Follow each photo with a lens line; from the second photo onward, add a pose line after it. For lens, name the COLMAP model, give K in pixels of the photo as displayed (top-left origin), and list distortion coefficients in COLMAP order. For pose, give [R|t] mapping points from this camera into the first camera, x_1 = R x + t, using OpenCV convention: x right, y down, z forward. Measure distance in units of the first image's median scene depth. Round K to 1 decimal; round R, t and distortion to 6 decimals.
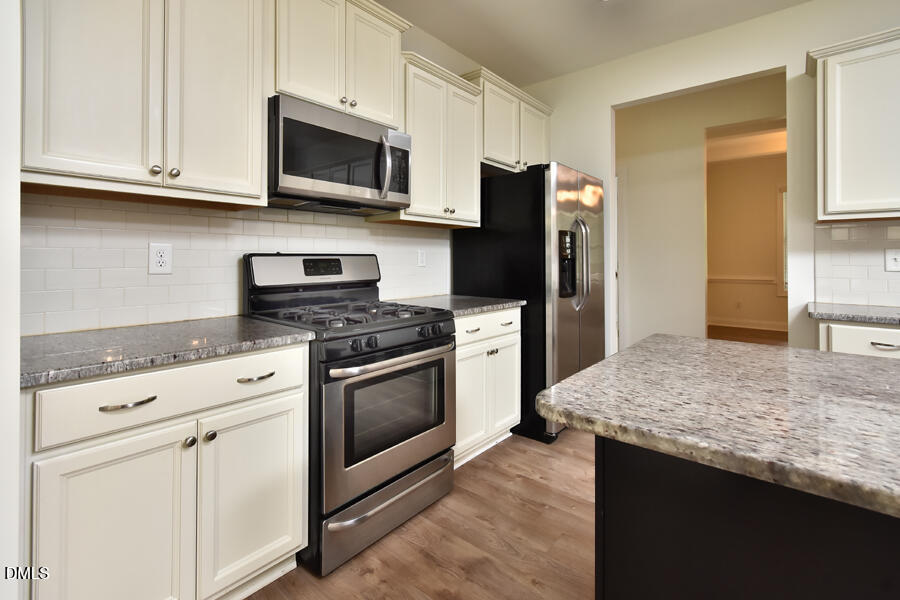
lens RADIAL K [[421.8, 0, 433.6], [0, 421.8, 253.8], [0, 0, 1]] dist [0.000039, -0.001196]
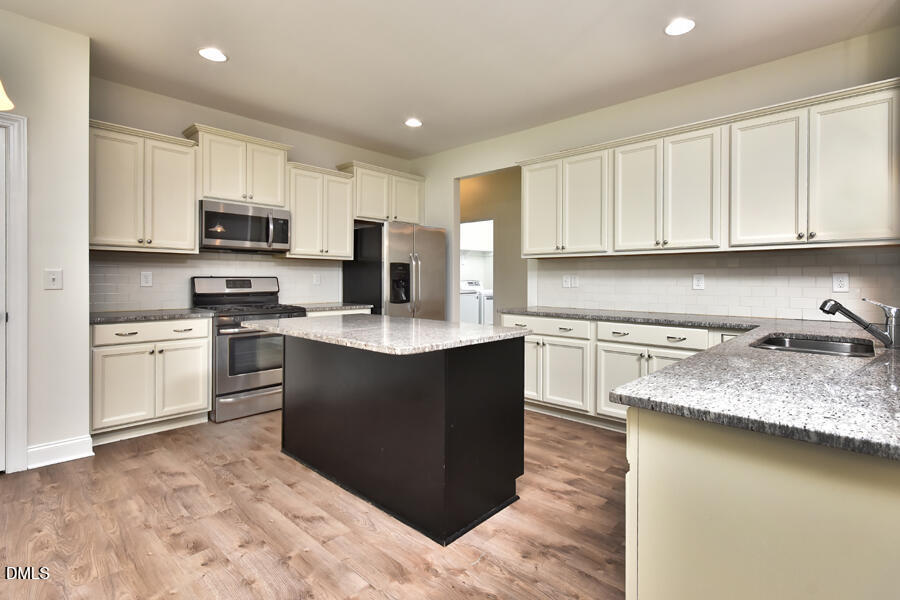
lens RADIAL K [[421.8, 0, 447.3], [0, 421.8, 281.0], [0, 0, 1]] dist [0.000039, -0.001196]
pose [[0.999542, 0.000684, -0.030240, 0.781870], [-0.000258, 0.999901, 0.014085, -0.008830], [0.030247, -0.014070, 0.999443, -0.903317]]
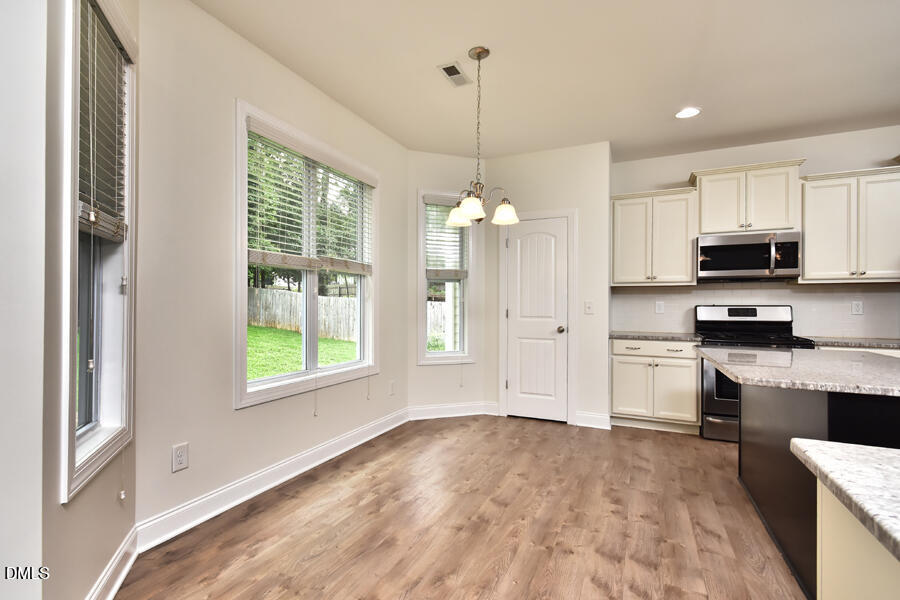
lens RADIAL K [[421.8, 0, 453.3], [0, 421.8, 304.4], [0, 0, 1]] dist [0.000039, -0.001196]
pose [[0.294678, -0.005487, -0.955581, 1.268179], [0.006008, 0.999974, -0.003889, -0.004987], [0.955578, -0.004595, 0.294703, -0.849572]]
